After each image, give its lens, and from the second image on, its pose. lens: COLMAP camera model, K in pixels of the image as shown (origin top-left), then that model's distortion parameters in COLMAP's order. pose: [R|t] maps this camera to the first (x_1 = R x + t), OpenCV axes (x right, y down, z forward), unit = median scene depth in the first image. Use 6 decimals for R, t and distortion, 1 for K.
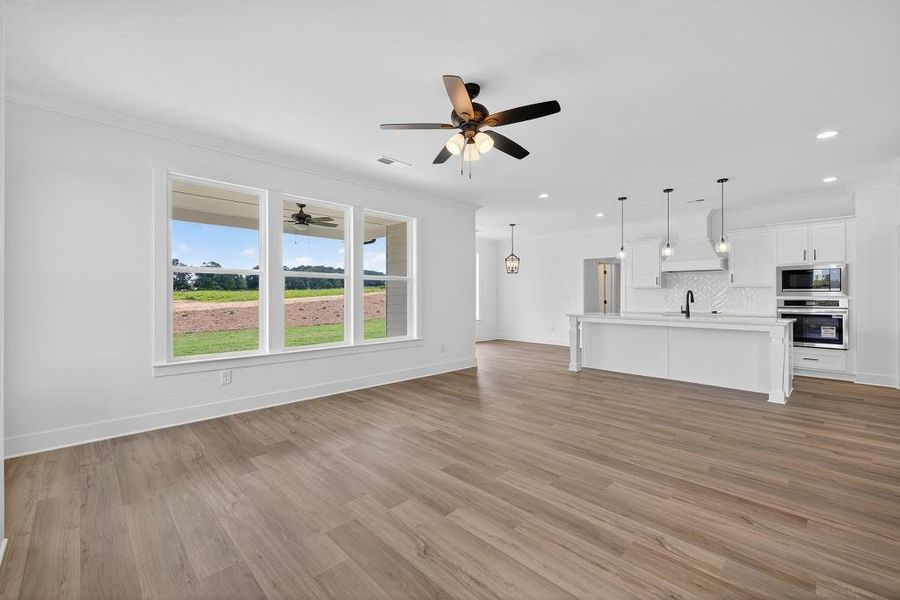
lens RADIAL K [[376.0, 0, 446.8], [0, 376.0, 297.8], [0, 0, 1]] dist [0.005235, -0.000059]
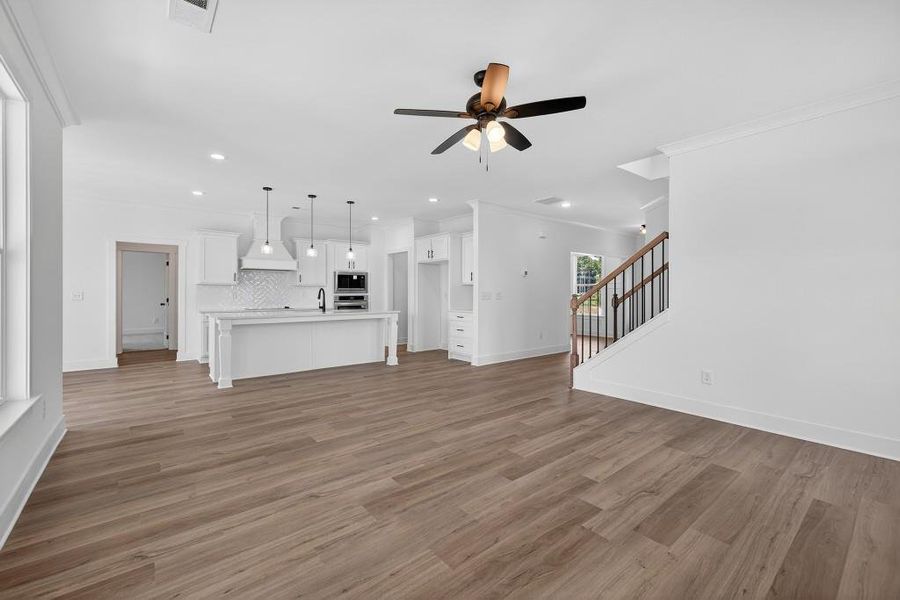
lens RADIAL K [[376.0, 0, 446.8], [0, 376.0, 297.8], [0, 0, 1]] dist [0.005235, -0.000059]
pose [[0.092436, -0.013531, 0.995627, -0.624803], [0.005882, 0.999898, 0.013043, -0.005401], [-0.995701, 0.004650, 0.092506, 0.703476]]
